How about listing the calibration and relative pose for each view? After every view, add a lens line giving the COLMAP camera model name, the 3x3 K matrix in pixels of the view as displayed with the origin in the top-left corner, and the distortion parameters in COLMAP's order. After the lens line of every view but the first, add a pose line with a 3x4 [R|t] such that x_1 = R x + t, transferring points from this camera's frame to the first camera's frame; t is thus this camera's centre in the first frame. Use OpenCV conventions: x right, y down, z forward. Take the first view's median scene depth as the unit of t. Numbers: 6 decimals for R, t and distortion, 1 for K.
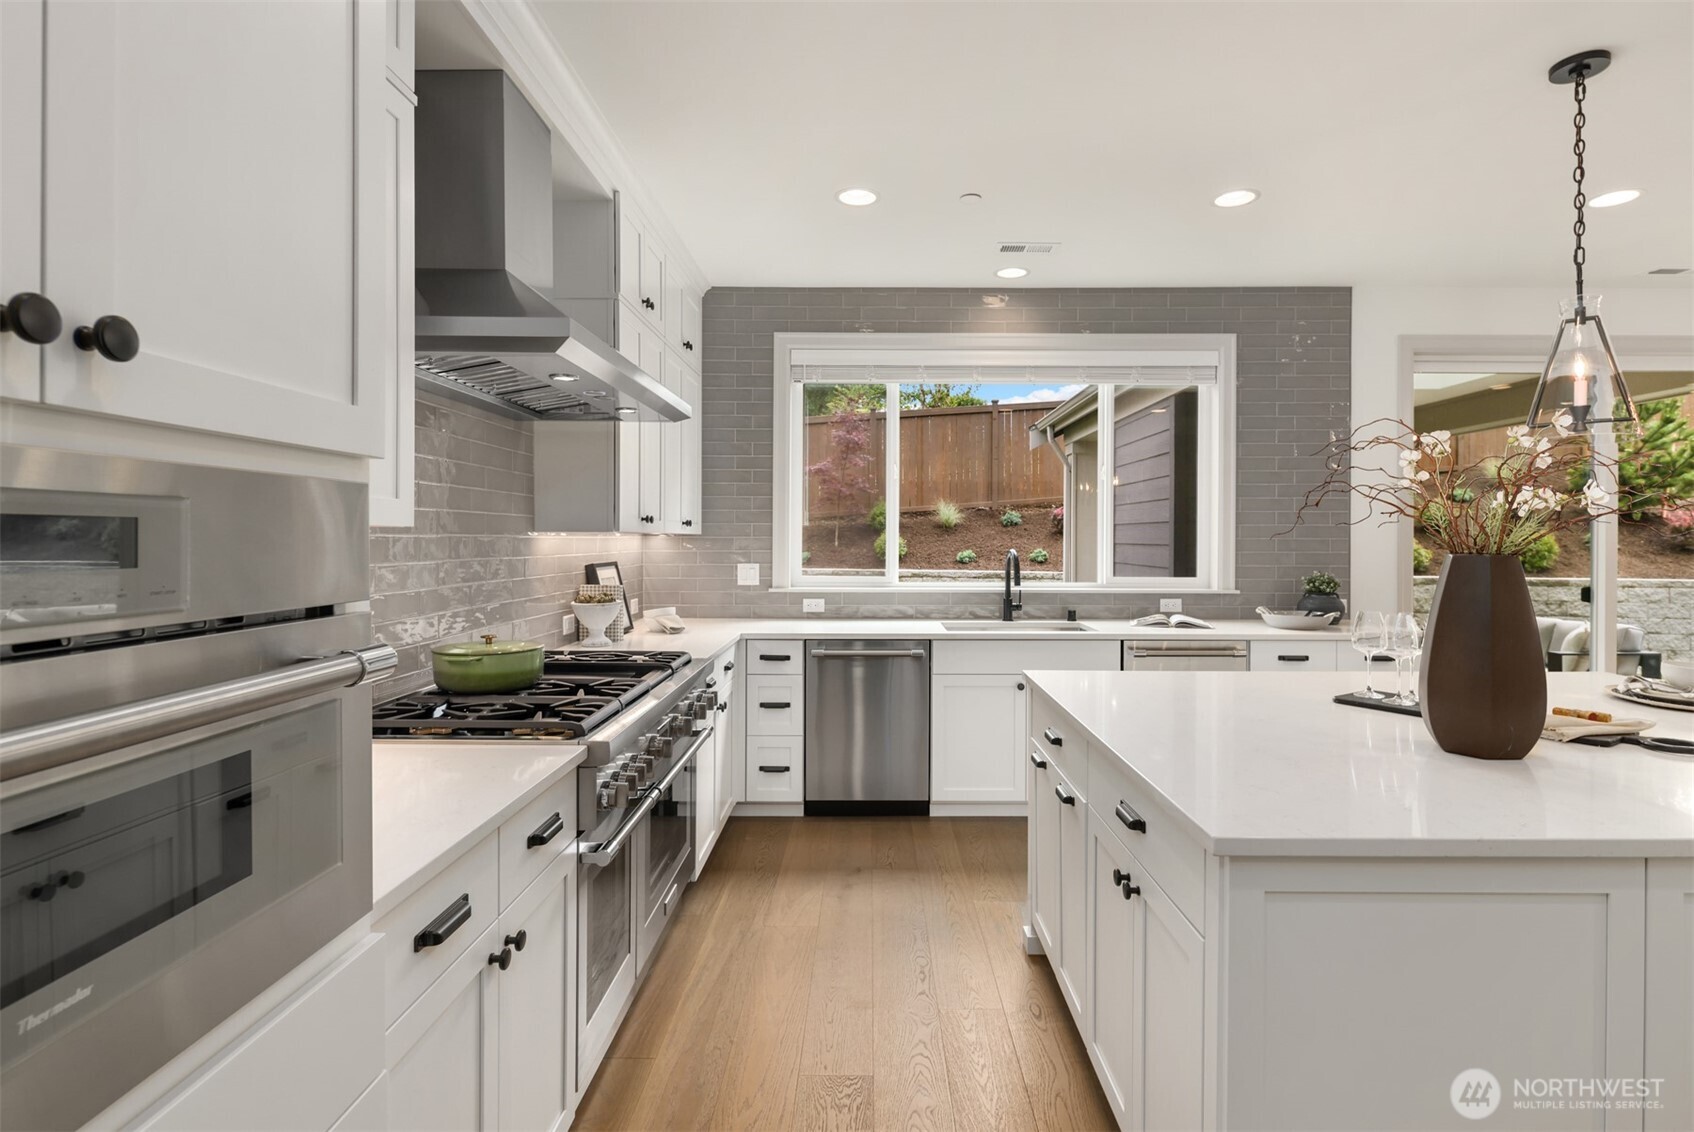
lens RADIAL K [[831.2, 0, 870.1], [0, 831.2, 546.3], [0, 0, 1]] dist [-0.003018, -0.000964]
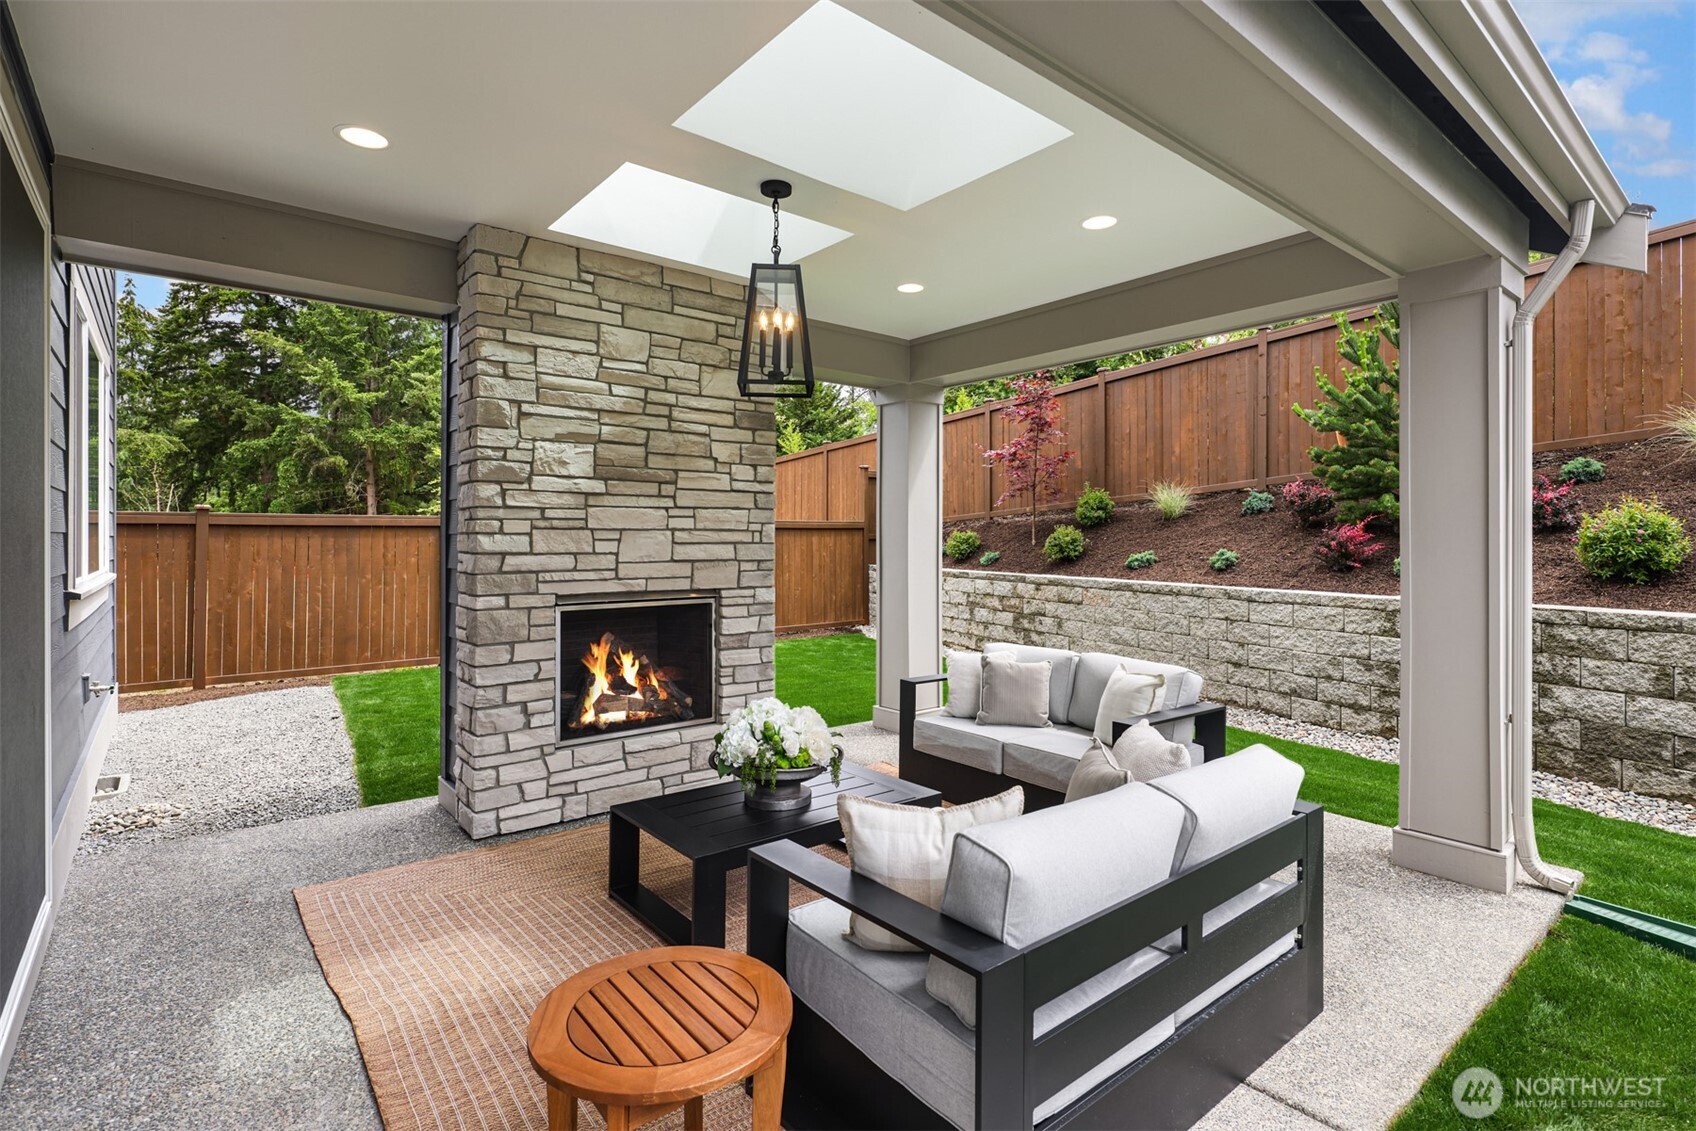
lens RADIAL K [[816.3, 0, 848.0], [0, 816.3, 545.9], [0, 0, 1]] dist [0.001086, -0.000603]
pose [[0.635341, 0.001674, -0.772230, 0.571486], [-0.005831, 0.999980, -0.002630, 0.004230], [0.772210, 0.006174, 0.635337, 0.421935]]
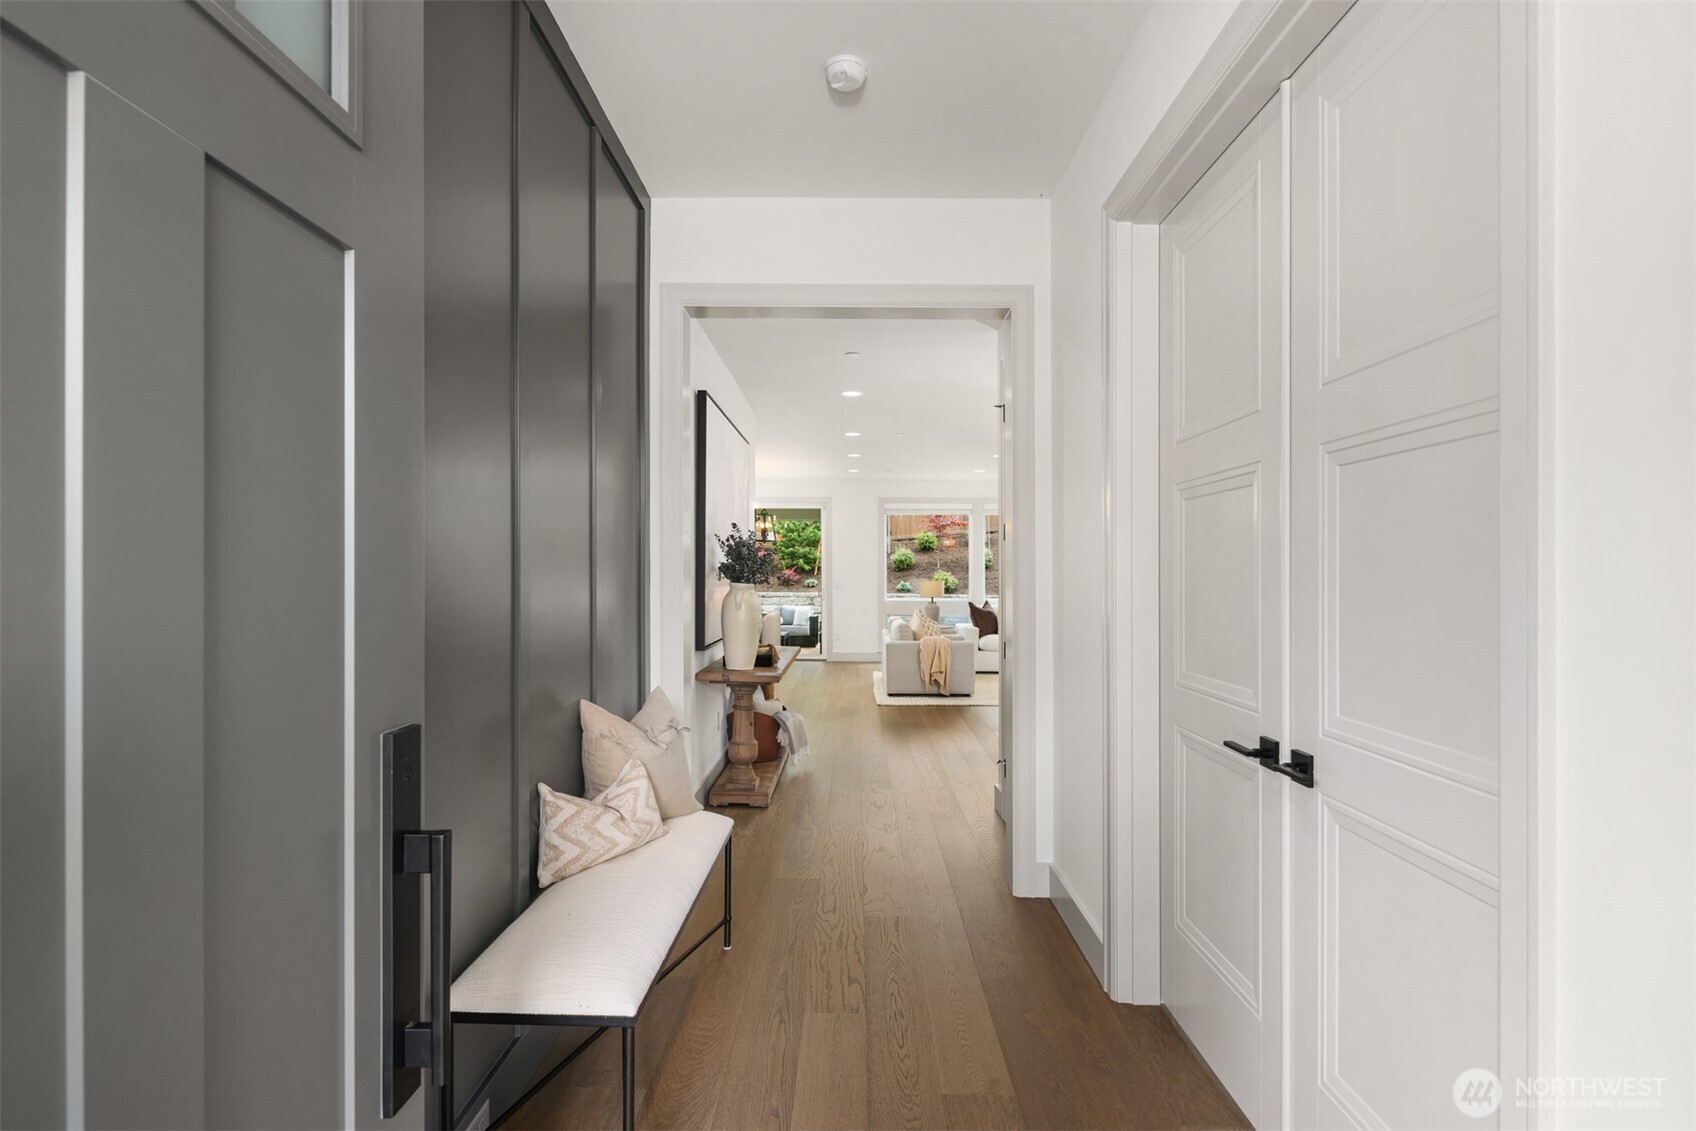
lens RADIAL K [[816.3, 0, 848.0], [0, 816.3, 545.9], [0, 0, 1]] dist [0.001086, -0.000603]
pose [[0.999972, -0.001683, -0.007308, 0.474621], [0.001376, 0.999125, -0.041809, 0.007848], [0.007372, 0.041798, 0.999099, -0.638811]]
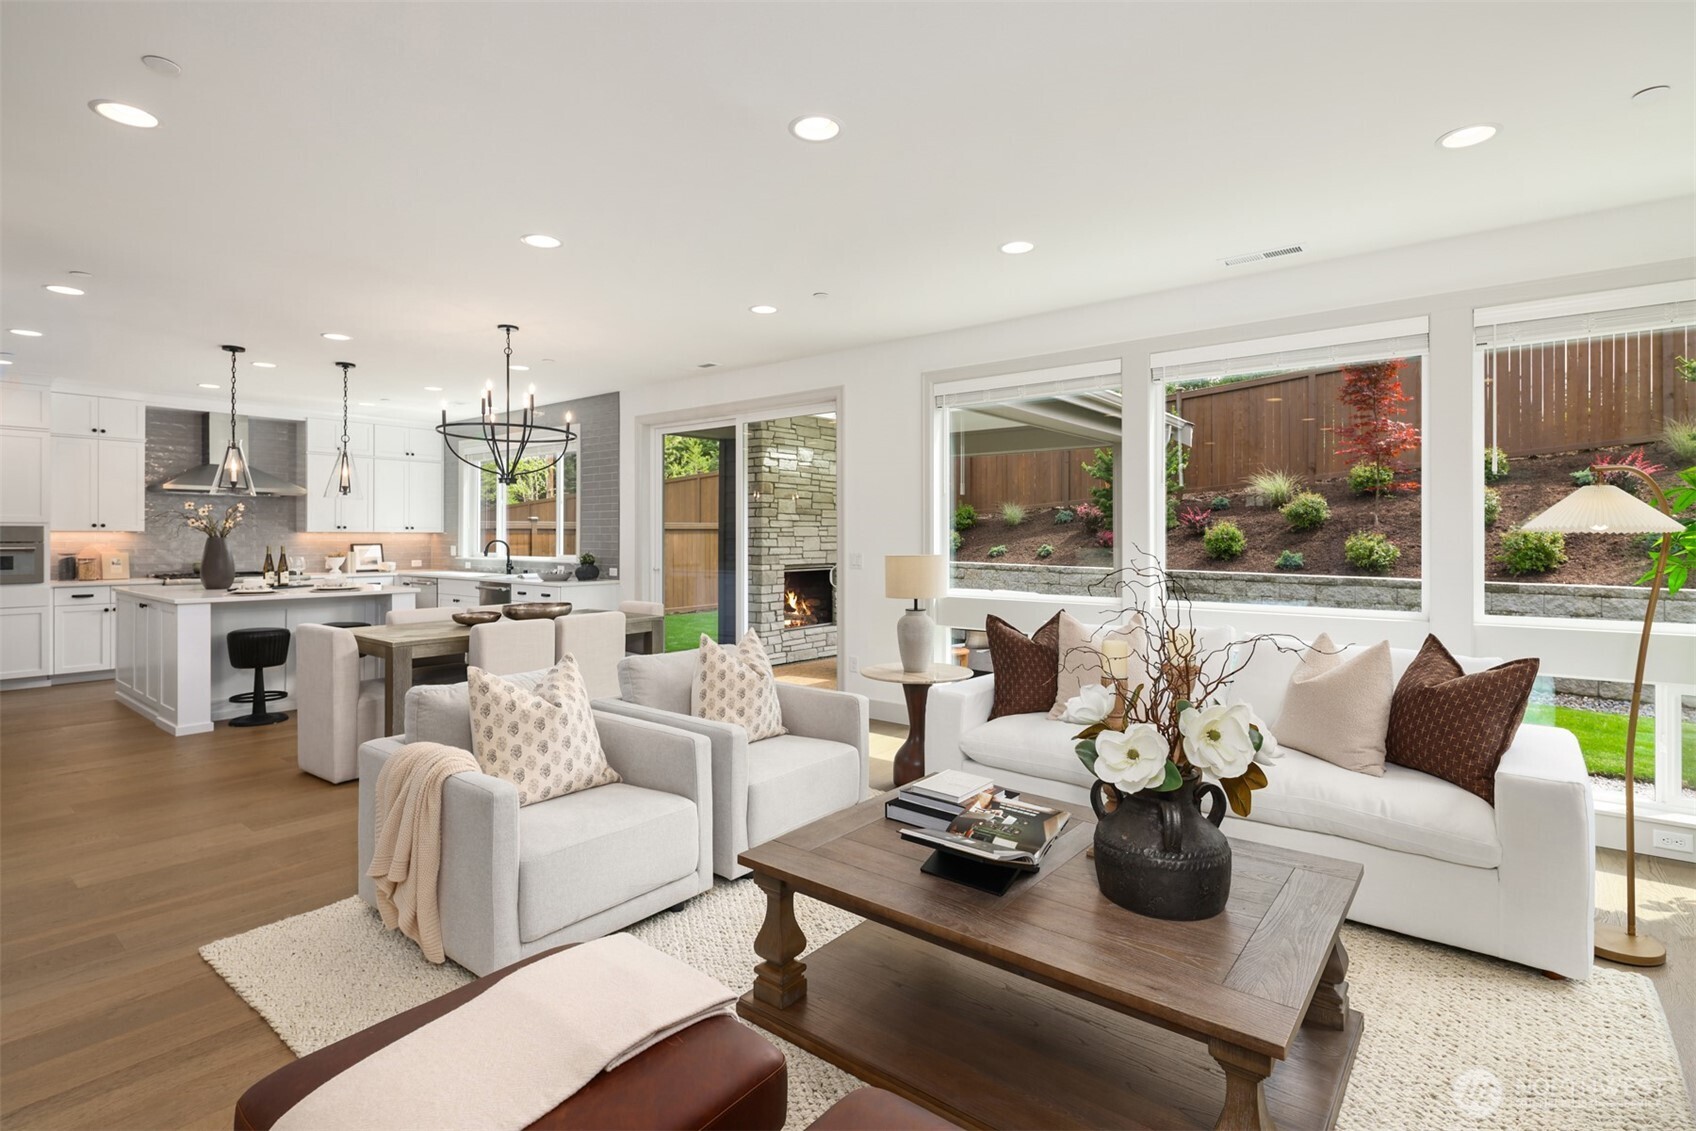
lens RADIAL K [[820.7, 0, 844.4], [0, 820.7, 534.9], [0, 0, 1]] dist [-0.002425, -0.001550]
pose [[0.778811, -0.003243, -0.627250, 0.766611], [-0.004834, 0.999926, -0.011172, 0.004100], [0.627240, 0.011733, 0.778738, -0.019854]]
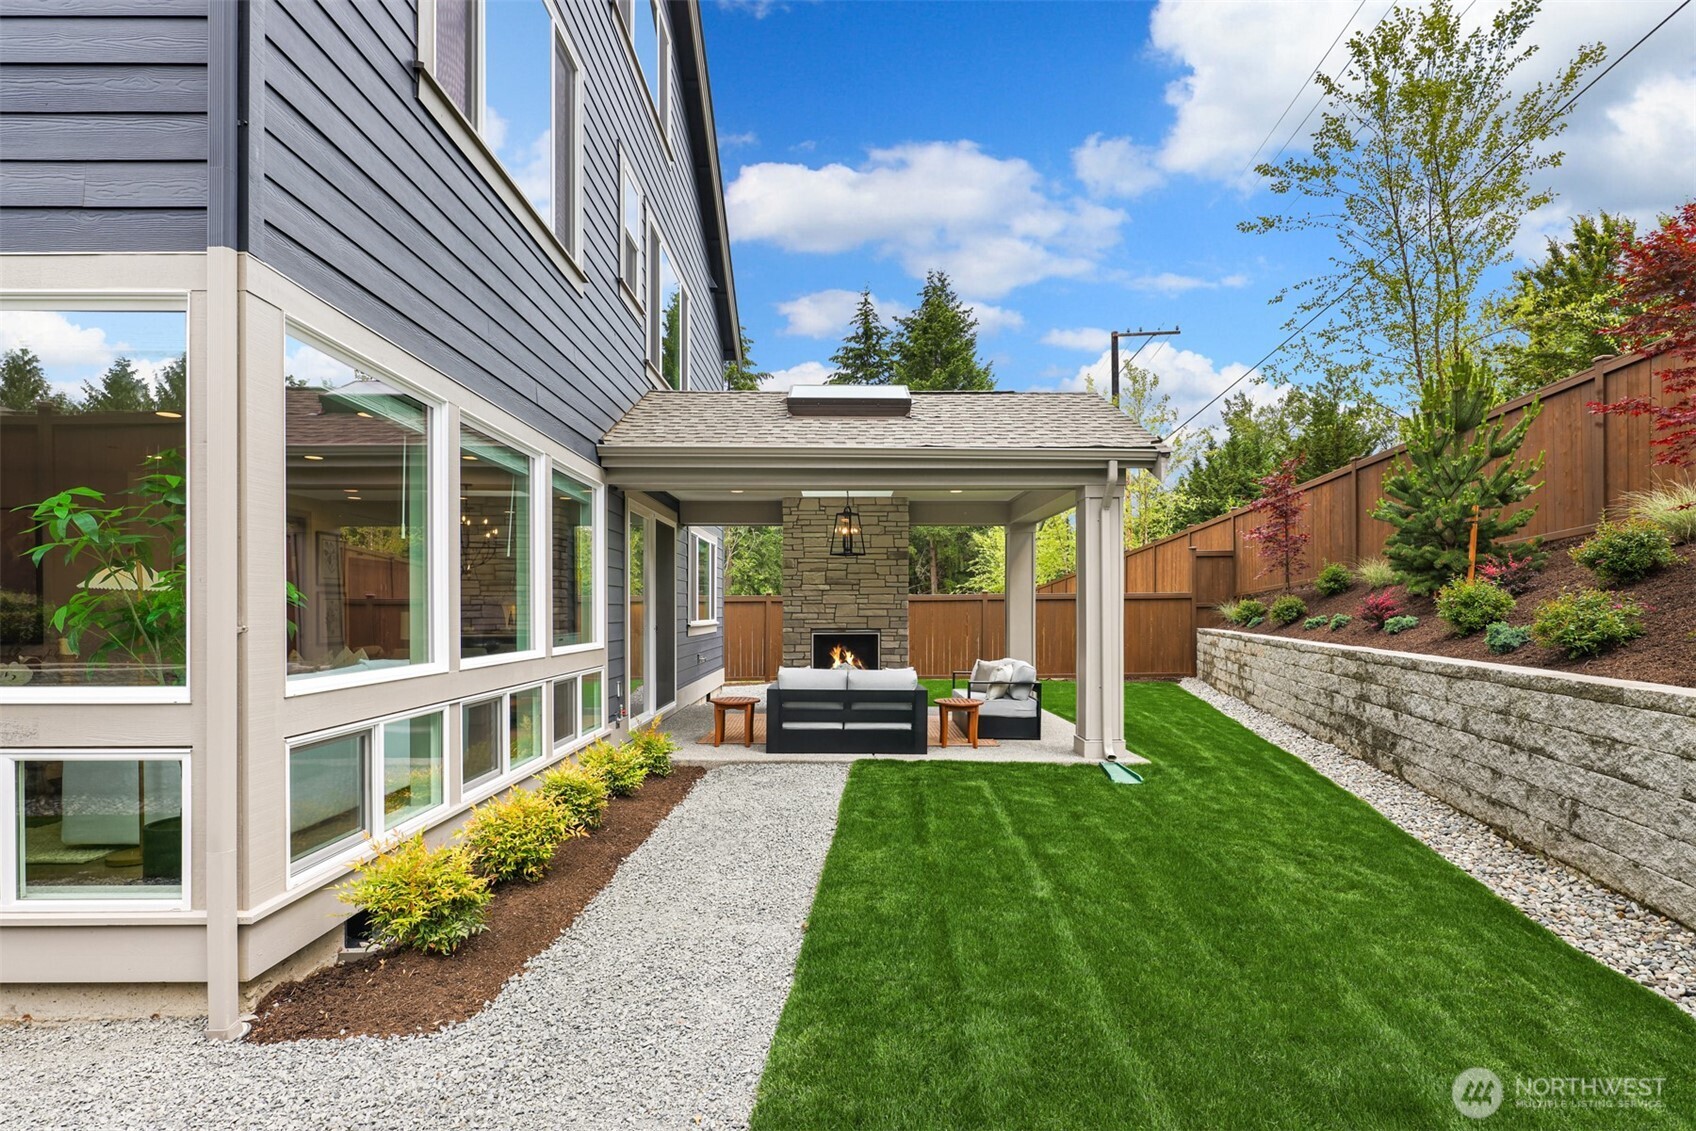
lens RADIAL K [[821.0, 0, 856.8], [0, 821.0, 610.9], [0, 0, 1]] dist [-0.001087, -0.001003]
pose [[0.015069, -0.002808, -0.999883, 1.135441], [-0.008242, 0.999962, -0.002933, 0.007213], [0.999852, 0.008285, 0.015046, 0.576011]]
